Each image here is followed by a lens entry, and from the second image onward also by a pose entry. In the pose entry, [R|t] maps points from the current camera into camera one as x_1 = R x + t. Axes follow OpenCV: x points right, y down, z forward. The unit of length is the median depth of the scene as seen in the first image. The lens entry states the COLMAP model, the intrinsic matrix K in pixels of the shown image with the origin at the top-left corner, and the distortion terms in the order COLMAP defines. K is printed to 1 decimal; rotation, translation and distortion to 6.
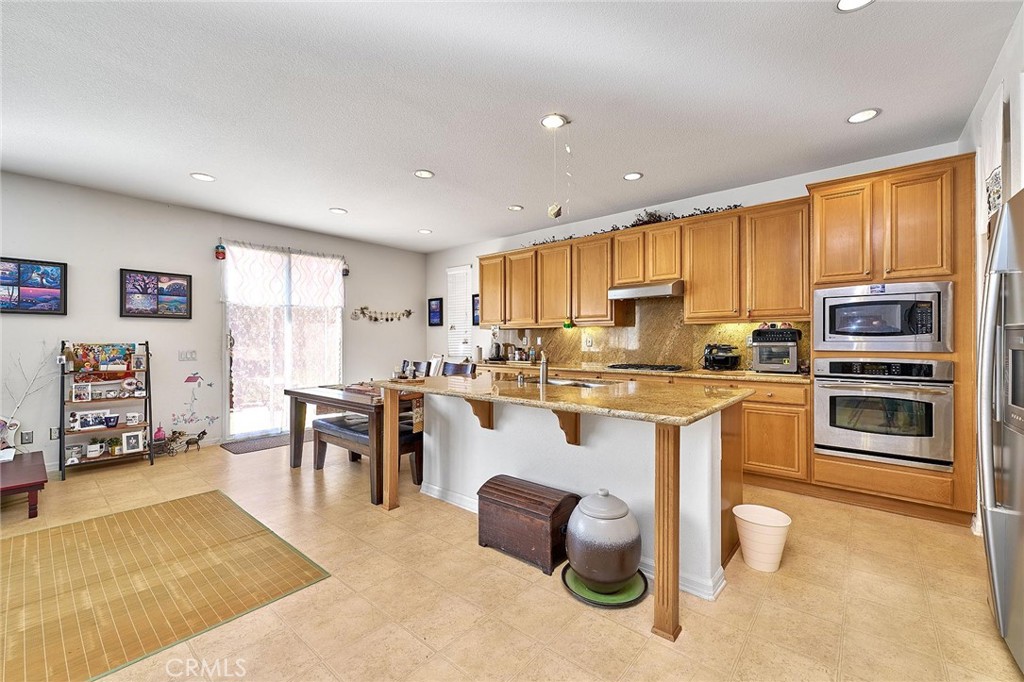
lens RADIAL K [[421.3, 0, 515.1], [0, 421.3, 344.8], [0, 0, 1]] dist [0.001289, 0.000161]
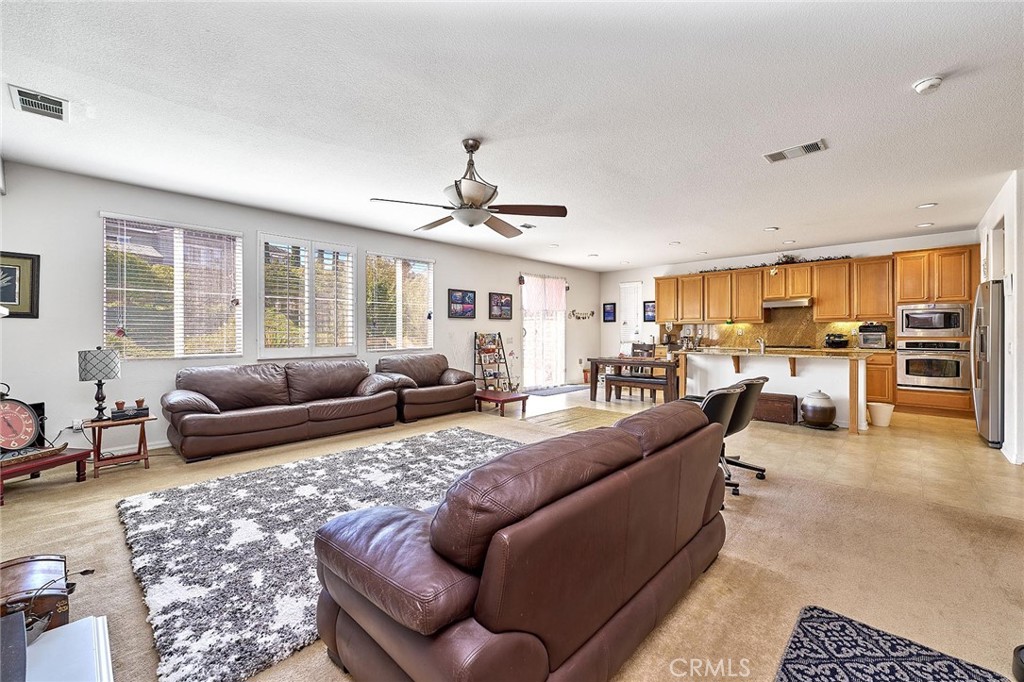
lens RADIAL K [[418.6, 0, 512.5], [0, 418.6, 337.8], [0, 0, 1]] dist [0.000327, 0.000041]
pose [[0.997968, 0.000221, -0.063713, -0.746424], [-0.000003, 0.999994, 0.003426, 0.009741], [0.063714, -0.003418, 0.997962, -0.830270]]
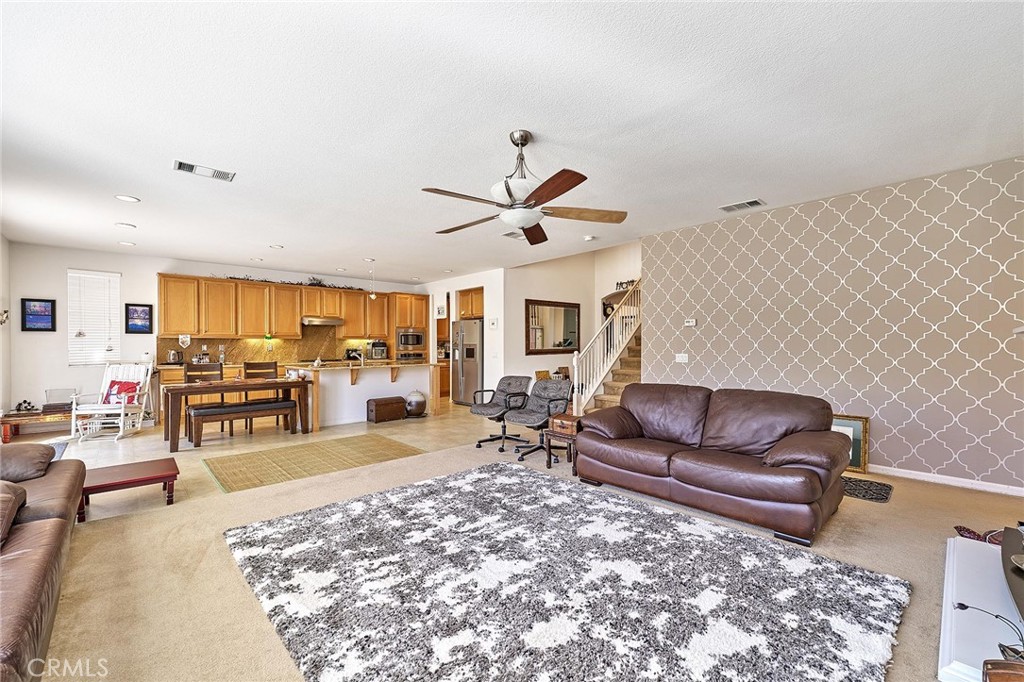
lens RADIAL K [[421.3, 0, 515.1], [0, 421.3, 344.8], [0, 0, 1]] dist [0.001289, 0.000161]
pose [[0.112961, 0.003050, 0.993595, -1.605730], [0.014385, 0.999885, -0.004704, 0.001573], [-0.993495, 0.014824, 0.112905, -0.102326]]
